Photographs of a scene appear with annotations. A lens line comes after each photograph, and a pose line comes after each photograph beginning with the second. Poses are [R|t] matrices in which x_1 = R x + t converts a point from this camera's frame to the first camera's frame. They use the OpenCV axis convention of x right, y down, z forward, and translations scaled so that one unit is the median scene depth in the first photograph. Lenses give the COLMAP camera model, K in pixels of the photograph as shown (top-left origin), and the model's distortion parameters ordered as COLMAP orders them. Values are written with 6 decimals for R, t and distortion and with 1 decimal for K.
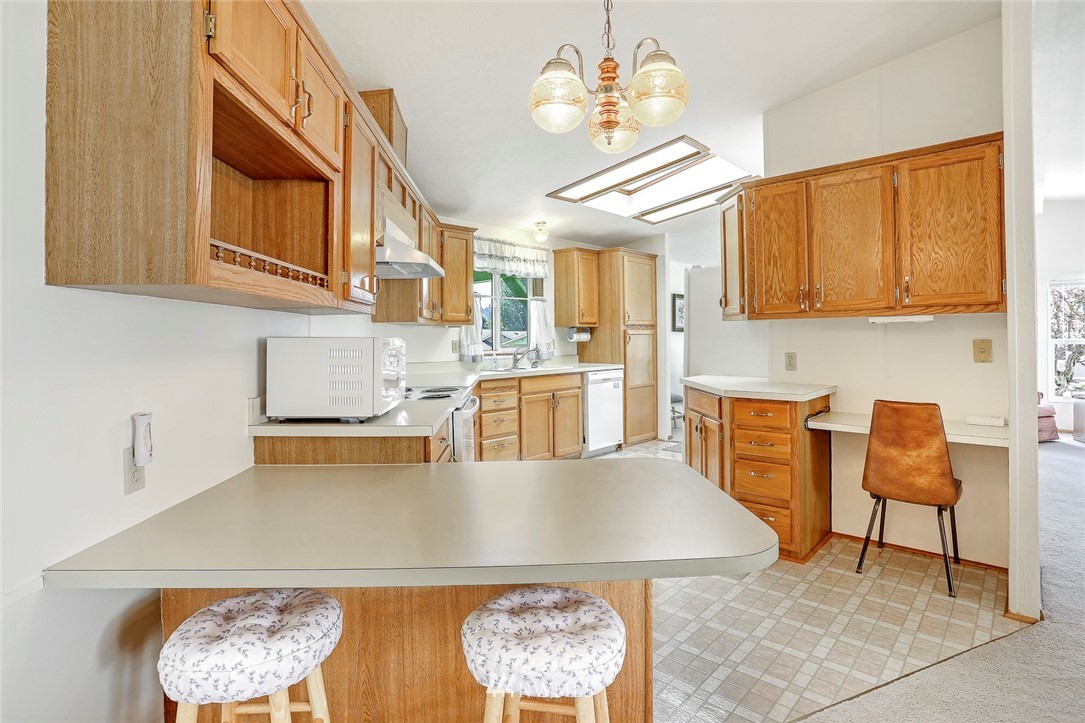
lens RADIAL K [[556.1, 0, 545.7], [0, 556.1, 334.6], [0, 0, 1]] dist [-0.033227, 0.011502]
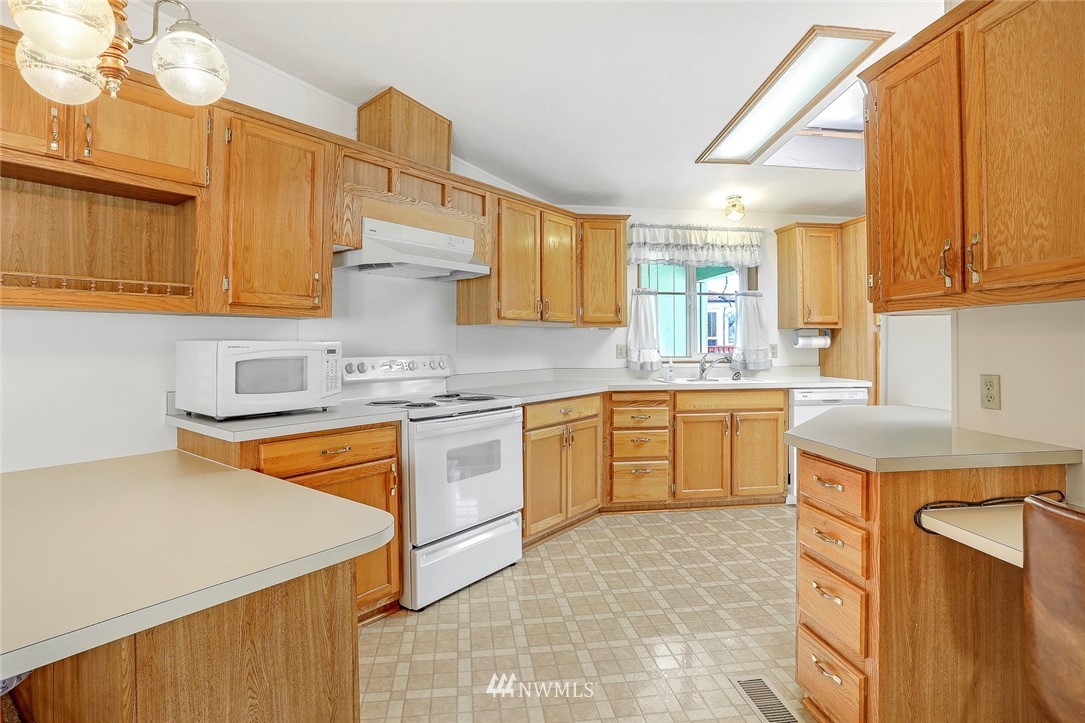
lens RADIAL K [[556.1, 0, 553.9], [0, 556.1, 341.8], [0, 0, 1]] dist [-0.033227, 0.011502]
pose [[0.782072, 0.005994, -0.623160, 0.305834], [-0.001761, 0.999971, 0.007408, -0.000742], [0.623186, -0.004697, 0.782059, 0.239816]]
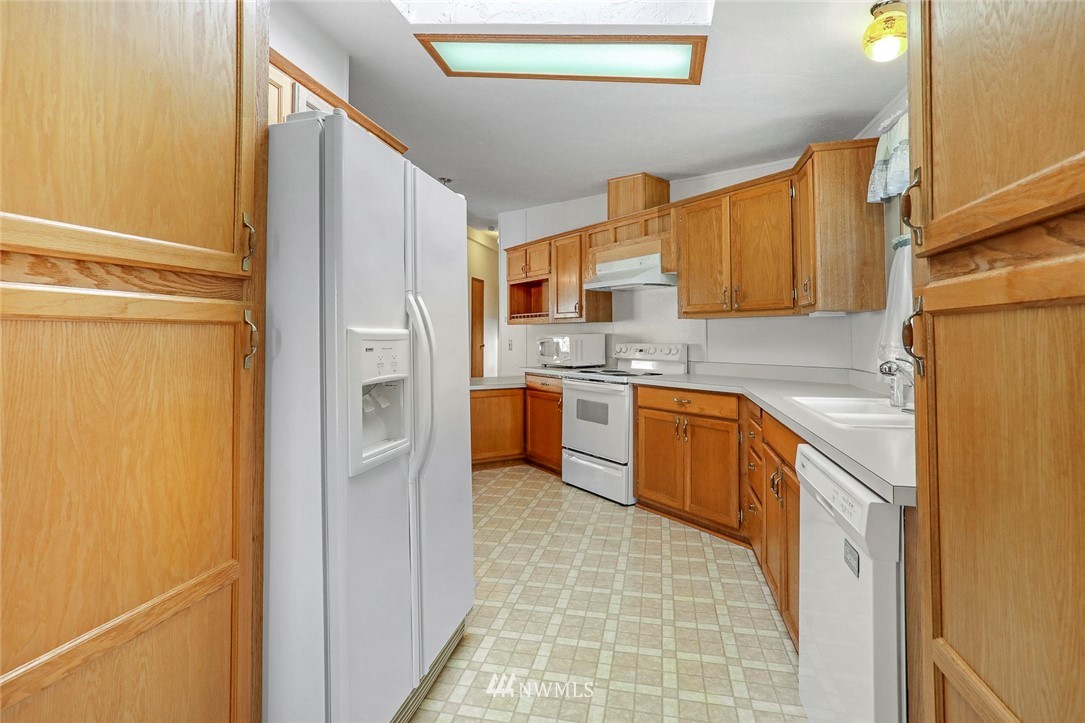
lens RADIAL K [[556.1, 0, 541.6], [0, 556.1, 328.5], [0, 0, 1]] dist [-0.033227, 0.011502]
pose [[-0.870293, 0.008169, -0.492466, 0.384991], [0.017016, 0.999764, -0.013487, 0.005164], [0.492240, -0.020117, -0.870227, 1.337289]]
